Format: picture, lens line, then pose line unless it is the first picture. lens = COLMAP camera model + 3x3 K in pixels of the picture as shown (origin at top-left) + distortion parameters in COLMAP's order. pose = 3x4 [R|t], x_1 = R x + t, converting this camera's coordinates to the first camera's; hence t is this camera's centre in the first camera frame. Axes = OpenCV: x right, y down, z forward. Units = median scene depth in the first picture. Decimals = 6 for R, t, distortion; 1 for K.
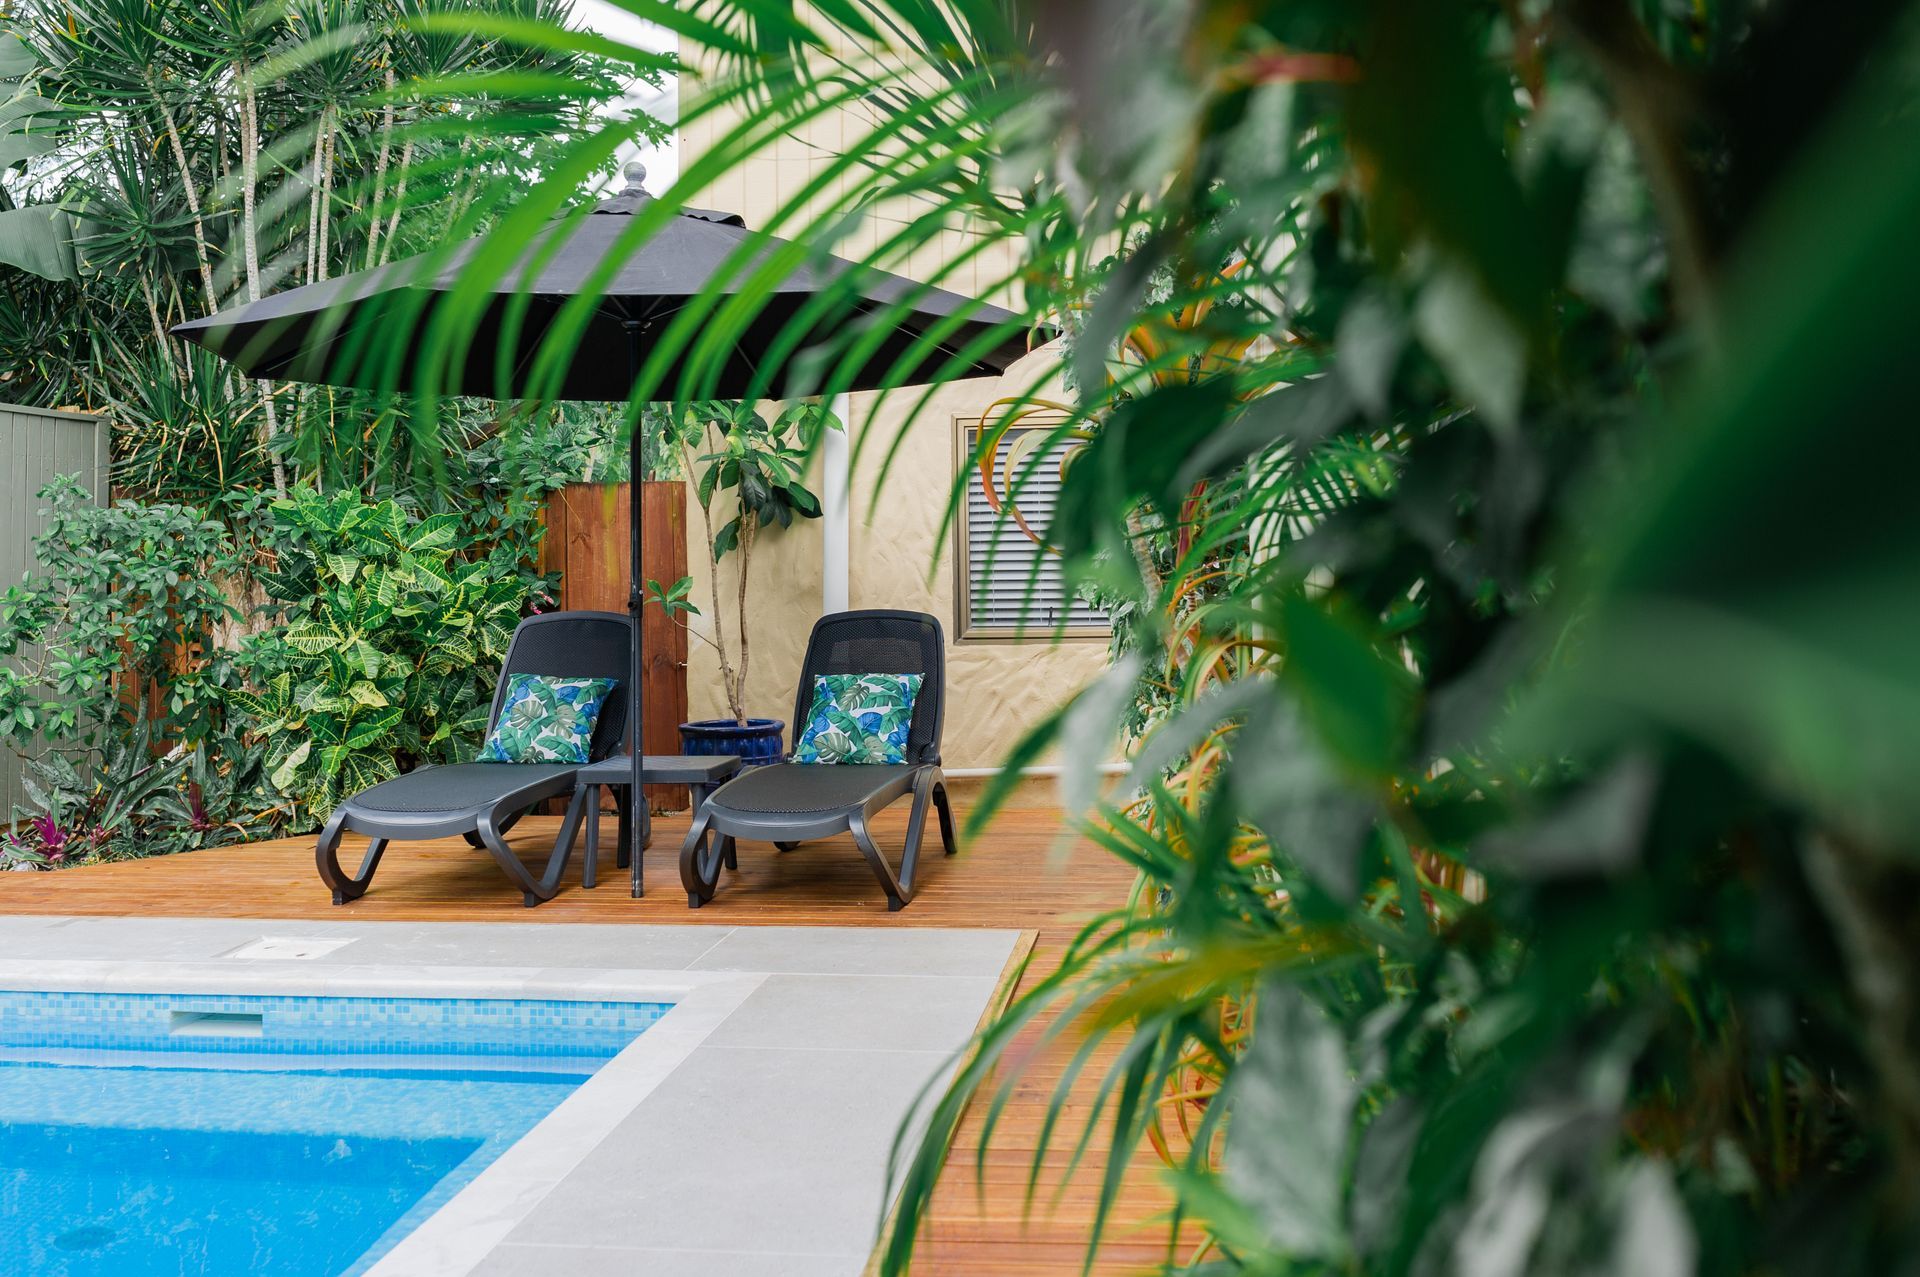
lens RADIAL K [[1887.5, 0, 966.5], [0, 1887.5, 482.7], [0, 0, 1]] dist [0.004900, -0.010758]
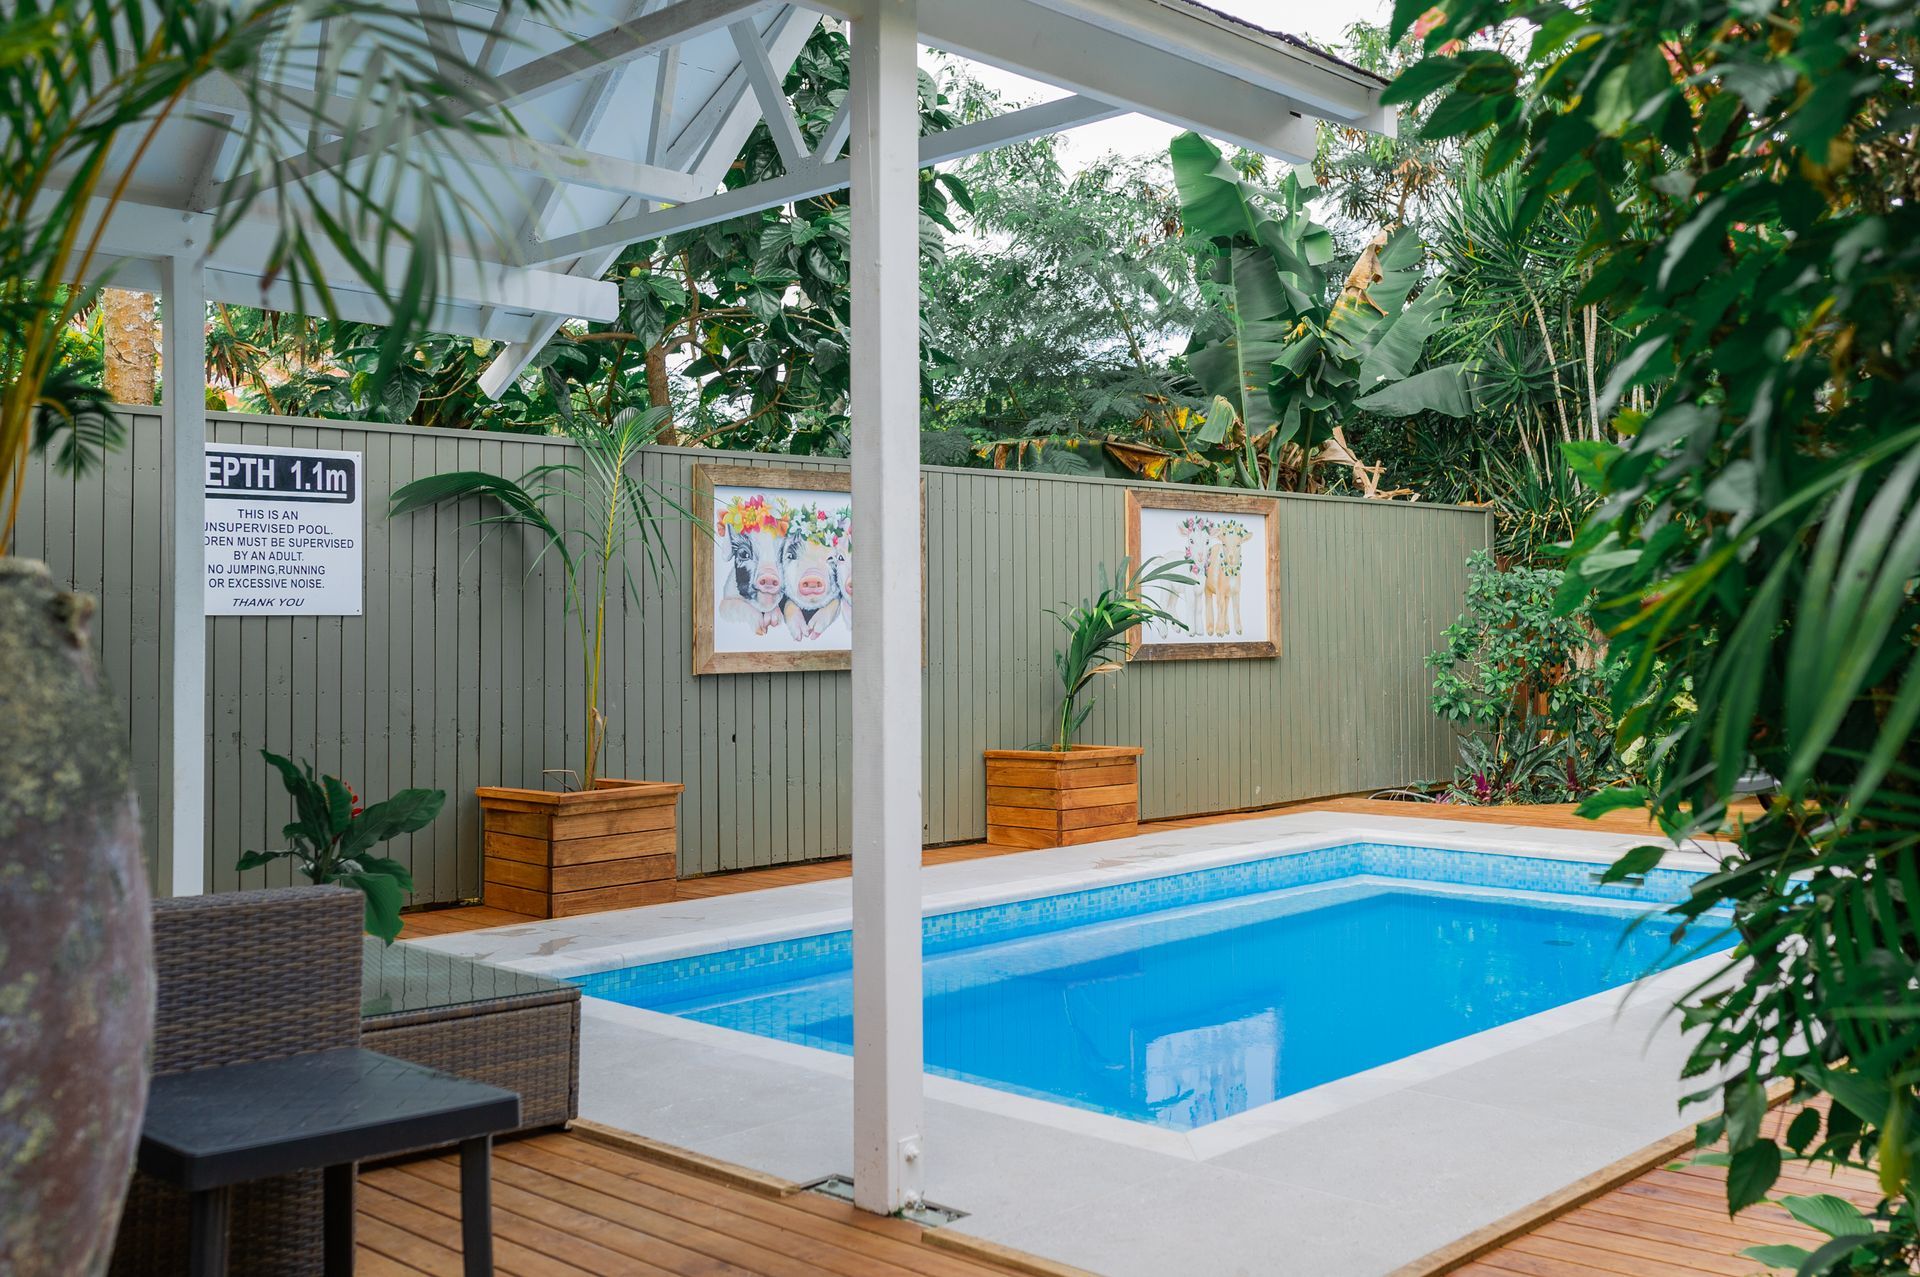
lens RADIAL K [[1898.5, 0, 1005.0], [0, 1898.5, 559.2], [0, 0, 1]] dist [-0.003834, -0.000085]
pose [[0.811810, -0.014763, -0.583734, 0.105532], [0.023255, 0.999705, 0.007058, -0.017712], [0.583458, -0.019304, 0.811914, -0.476325]]
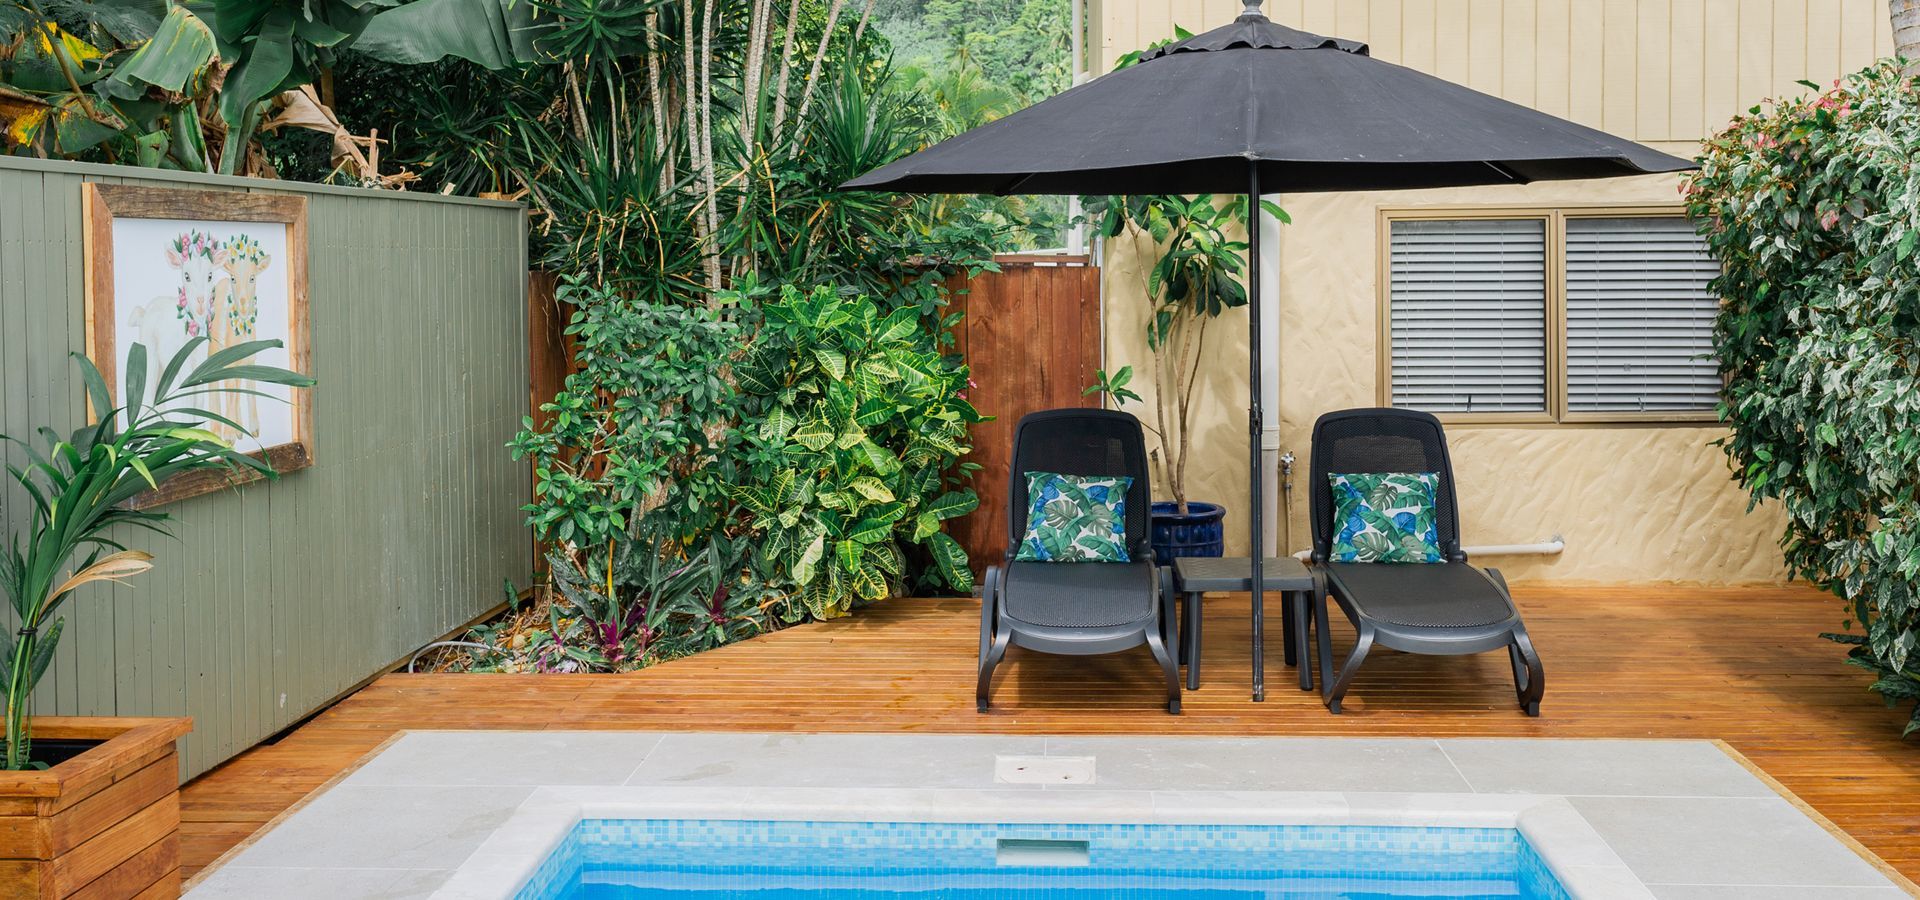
lens RADIAL K [[1904.6, 0, 959.5], [0, 1904.6, 324.2], [0, 0, 1]] dist [0.004342, 0.005163]
pose [[0.998001, 0.000122, 0.063204, -0.356466], [-0.005060, 0.996942, 0.077980, -0.061446], [-0.063001, -0.078144, 0.994949, -0.020929]]
